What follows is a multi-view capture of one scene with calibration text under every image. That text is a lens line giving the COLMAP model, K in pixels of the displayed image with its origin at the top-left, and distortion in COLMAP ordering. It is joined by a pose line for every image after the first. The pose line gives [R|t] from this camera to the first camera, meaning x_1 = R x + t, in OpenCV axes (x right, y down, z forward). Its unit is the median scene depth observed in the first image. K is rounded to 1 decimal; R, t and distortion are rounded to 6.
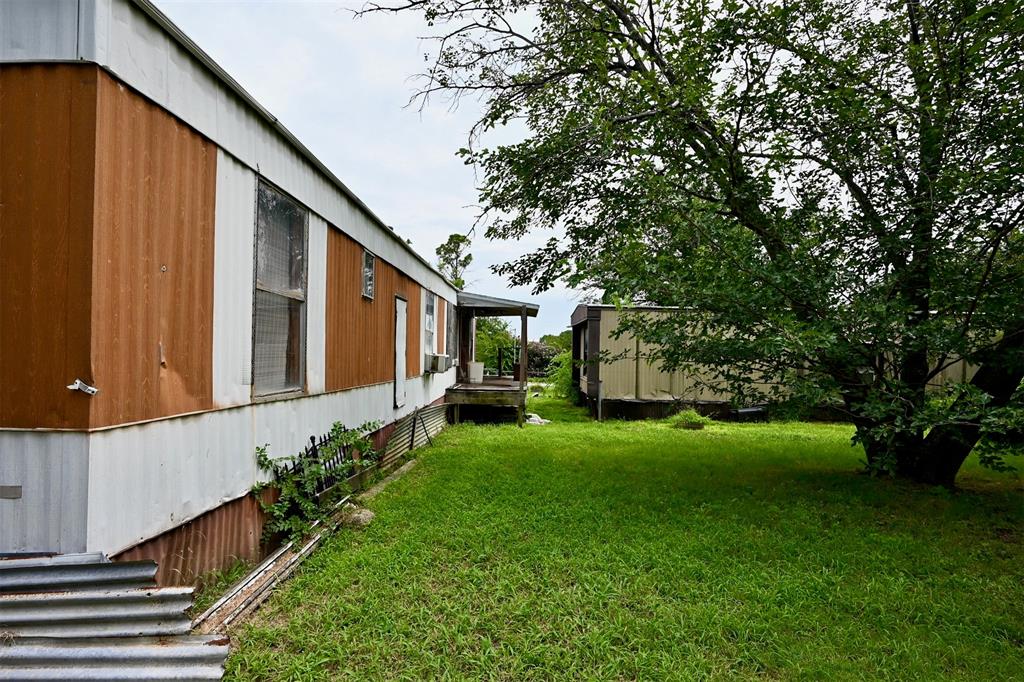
lens RADIAL K [[508.3, 0, 510.8], [0, 508.3, 340.9], [0, 0, 1]] dist [0.006047, 0.000797]
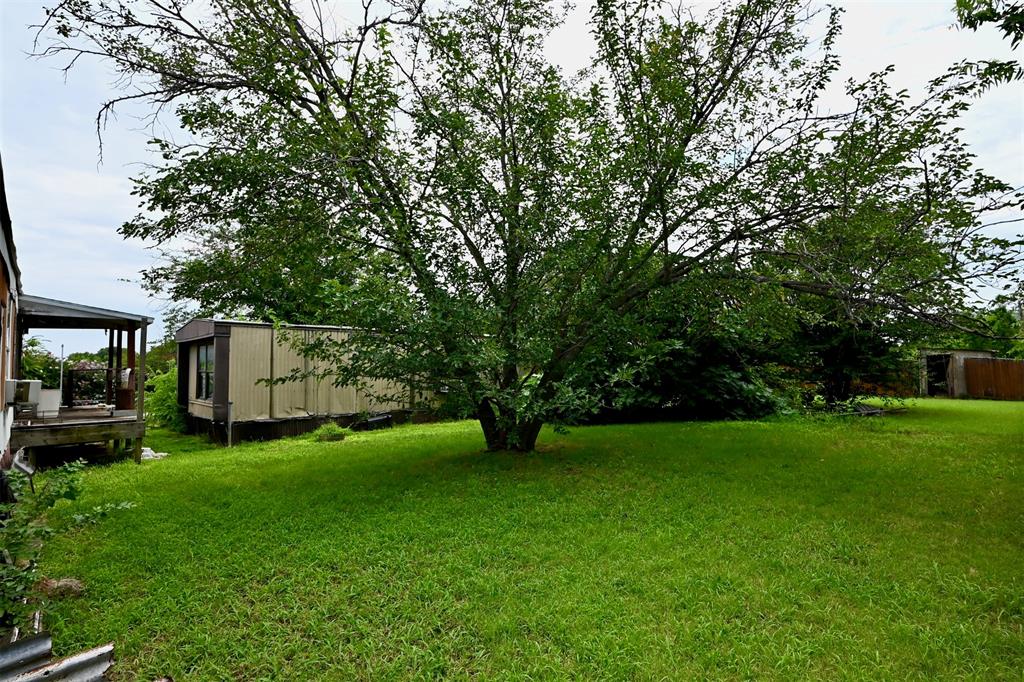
lens RADIAL K [[508.3, 0, 511.8], [0, 508.3, 341.3], [0, 0, 1]] dist [0.006047, 0.000797]
pose [[0.705438, 0.013941, 0.708634, -0.183991], [0.009721, 0.999522, -0.029342, -0.000712], [-0.708705, 0.027588, 0.704966, -0.028585]]
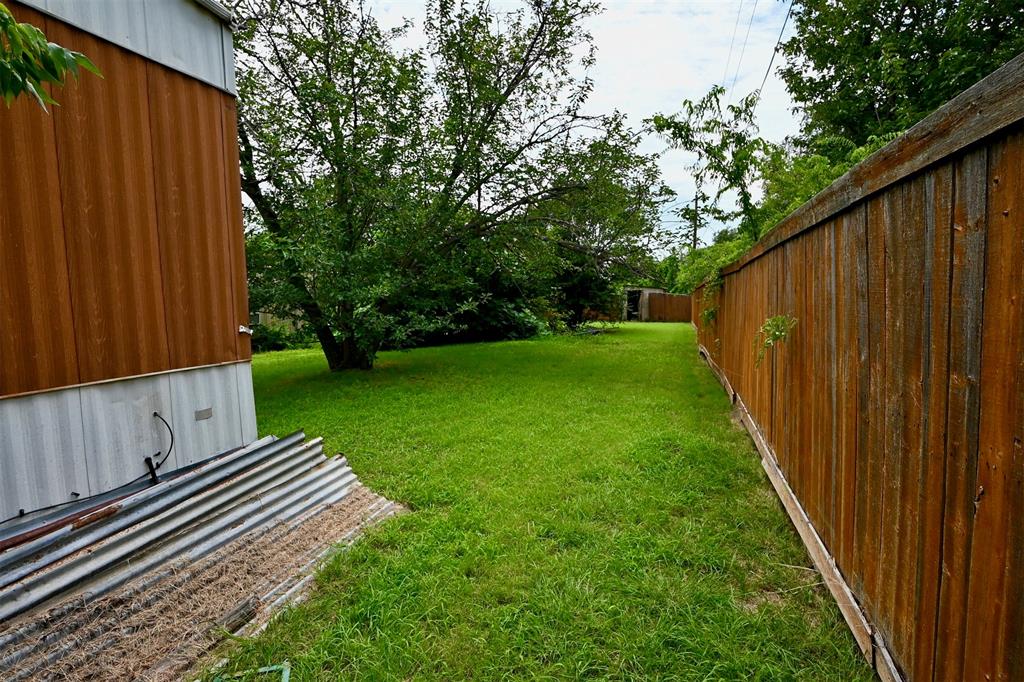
lens RADIAL K [[508.3, 0, 508.5], [0, 508.3, 339.3], [0, 0, 1]] dist [0.006047, 0.000797]
pose [[0.317485, -0.095798, 0.943412, -0.490216], [-0.001078, 0.994847, 0.101383, -0.007947], [-0.948263, -0.033204, 0.315745, -0.038814]]
